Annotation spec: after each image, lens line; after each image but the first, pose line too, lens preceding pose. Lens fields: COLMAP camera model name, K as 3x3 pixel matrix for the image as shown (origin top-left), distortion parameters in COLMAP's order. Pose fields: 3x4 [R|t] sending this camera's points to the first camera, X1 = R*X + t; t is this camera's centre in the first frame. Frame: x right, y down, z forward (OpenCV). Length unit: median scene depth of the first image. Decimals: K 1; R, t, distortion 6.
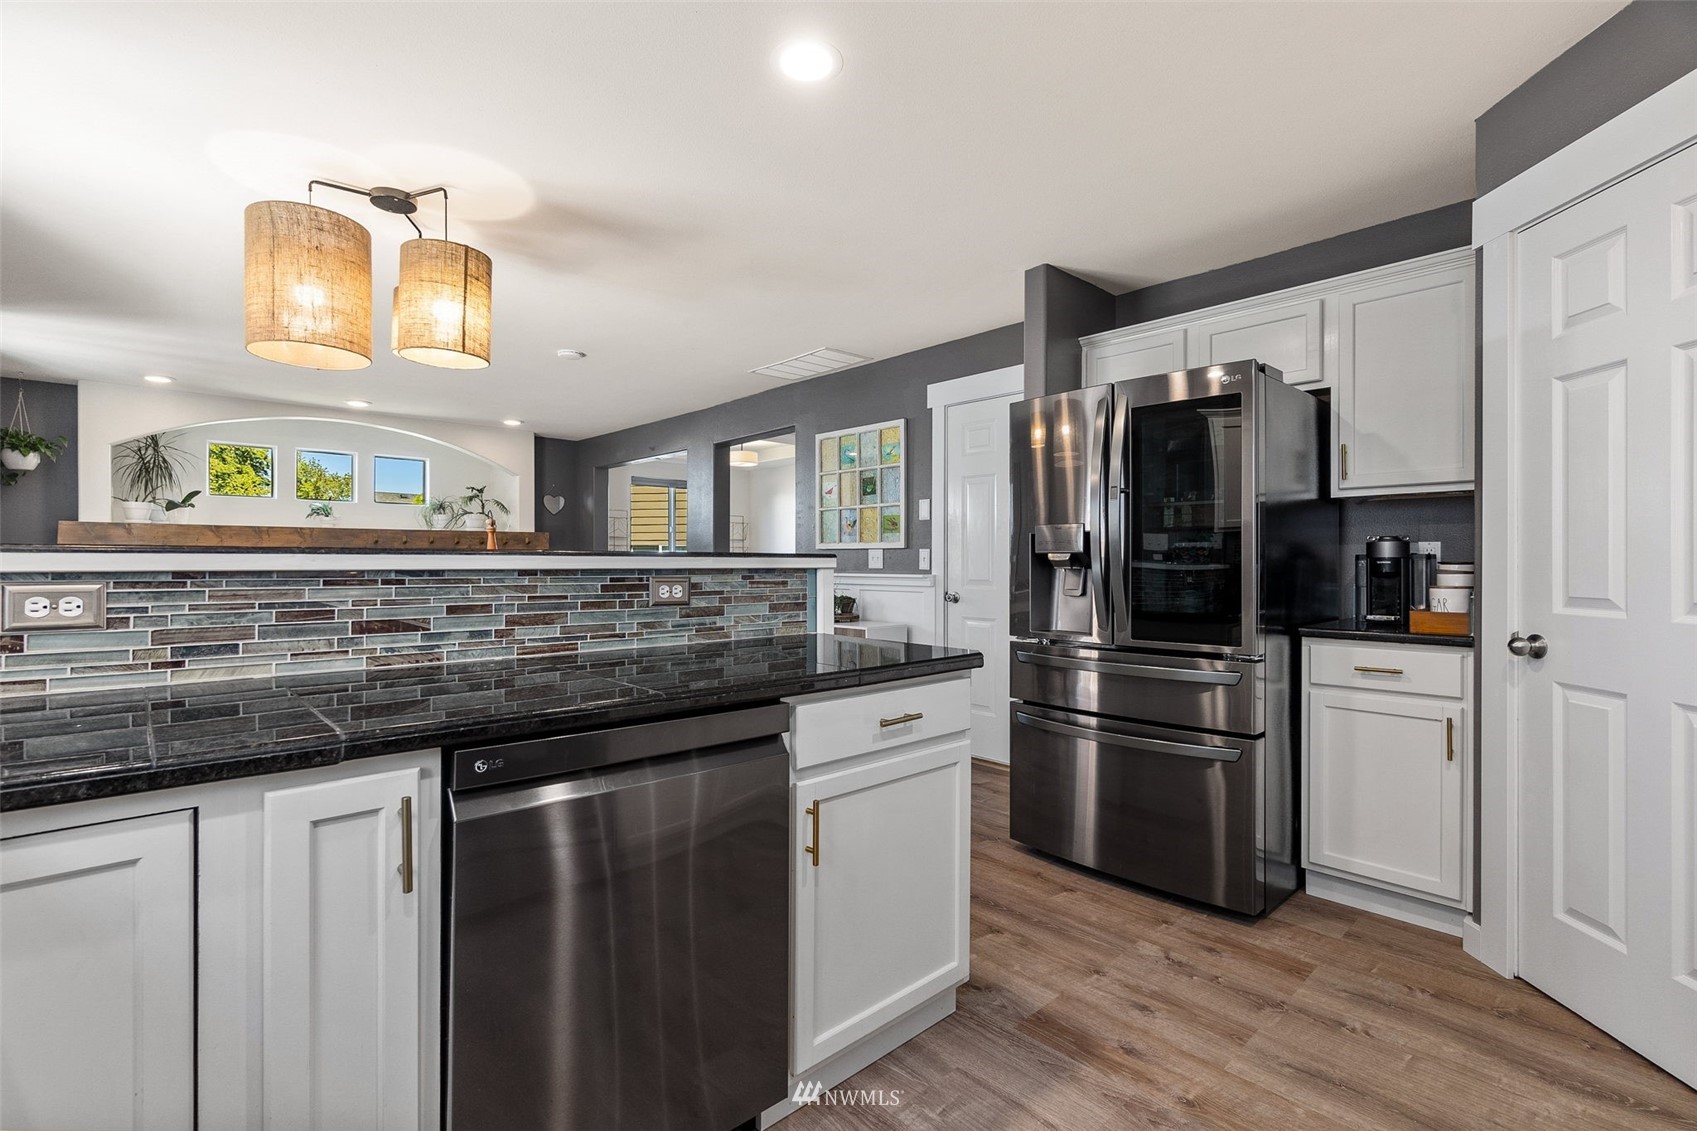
lens RADIAL K [[760.2, 0, 848.5], [0, 760.2, 565.5], [0, 0, 1]] dist [0.000159, 0.000167]
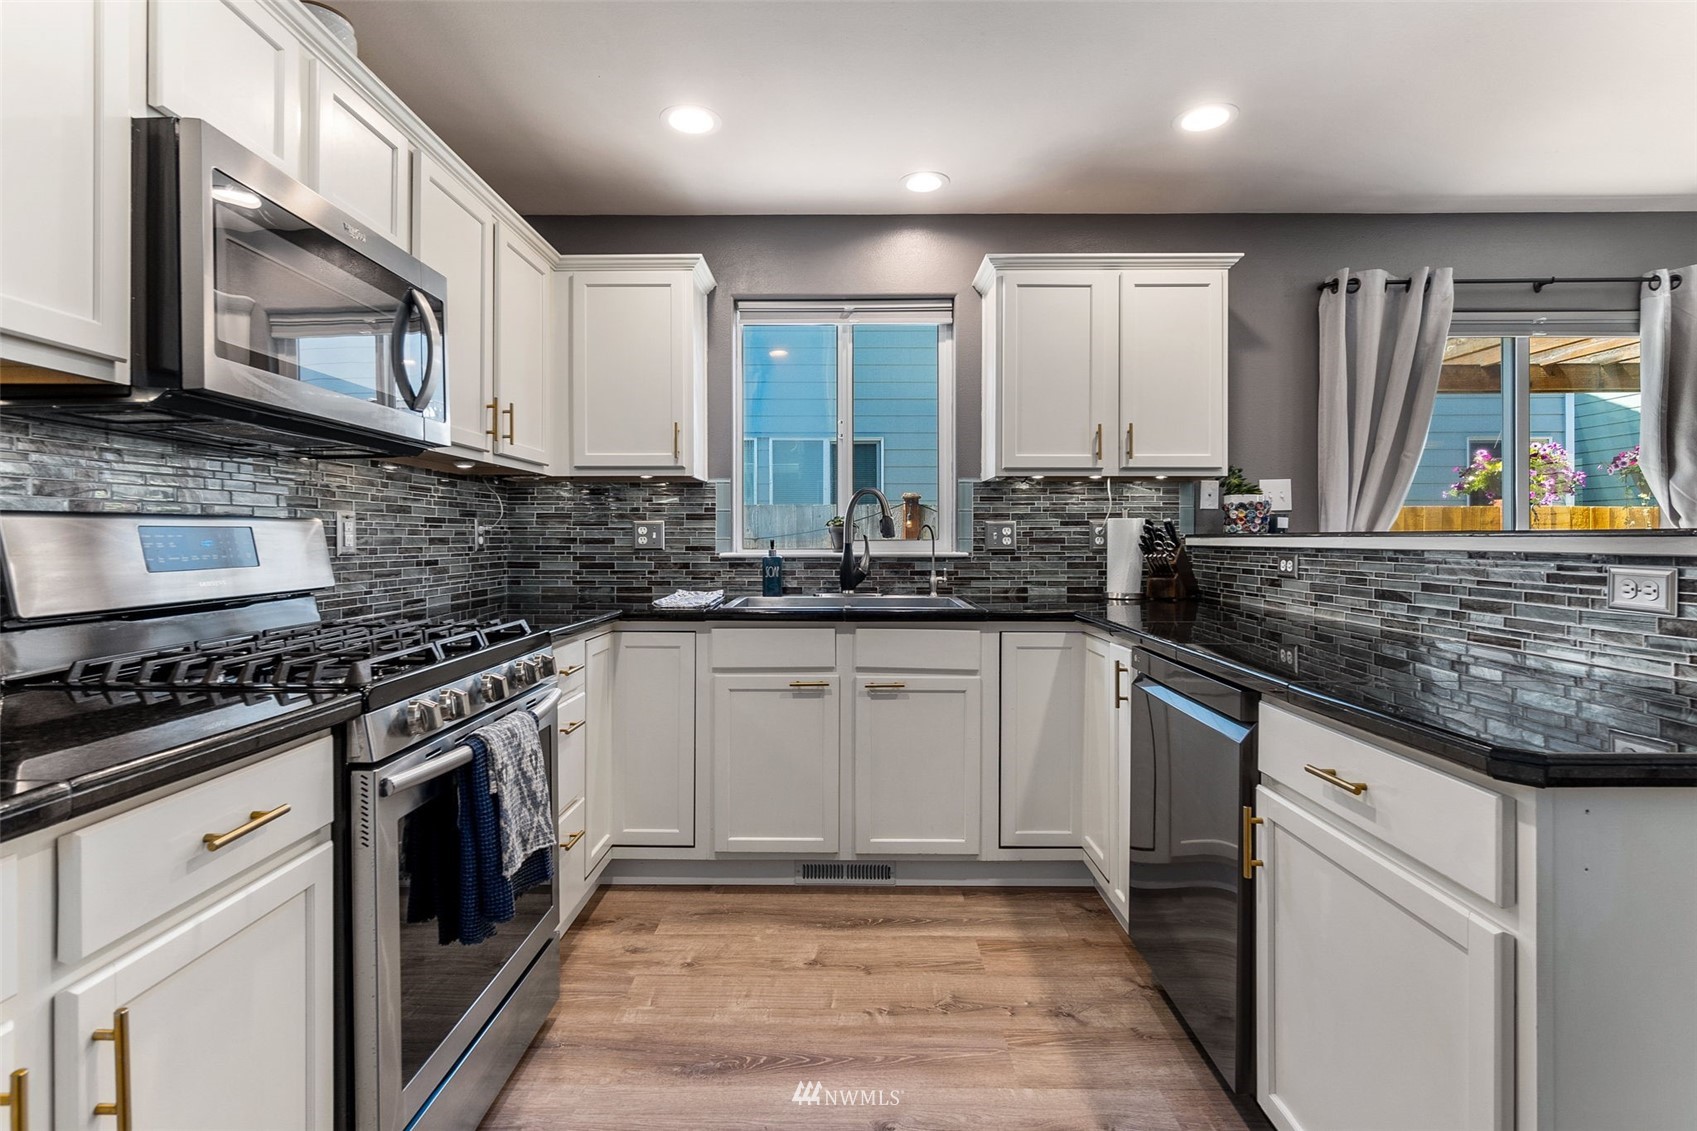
lens RADIAL K [[760.2, 0, 848.5], [0, 760.2, 565.5], [0, 0, 1]] dist [0.000159, 0.000167]
pose [[-0.674549, 0.022836, -0.737877, 0.865667], [-0.007254, 0.999268, 0.037557, -0.007855], [0.738195, 0.030687, -0.673889, 1.156291]]
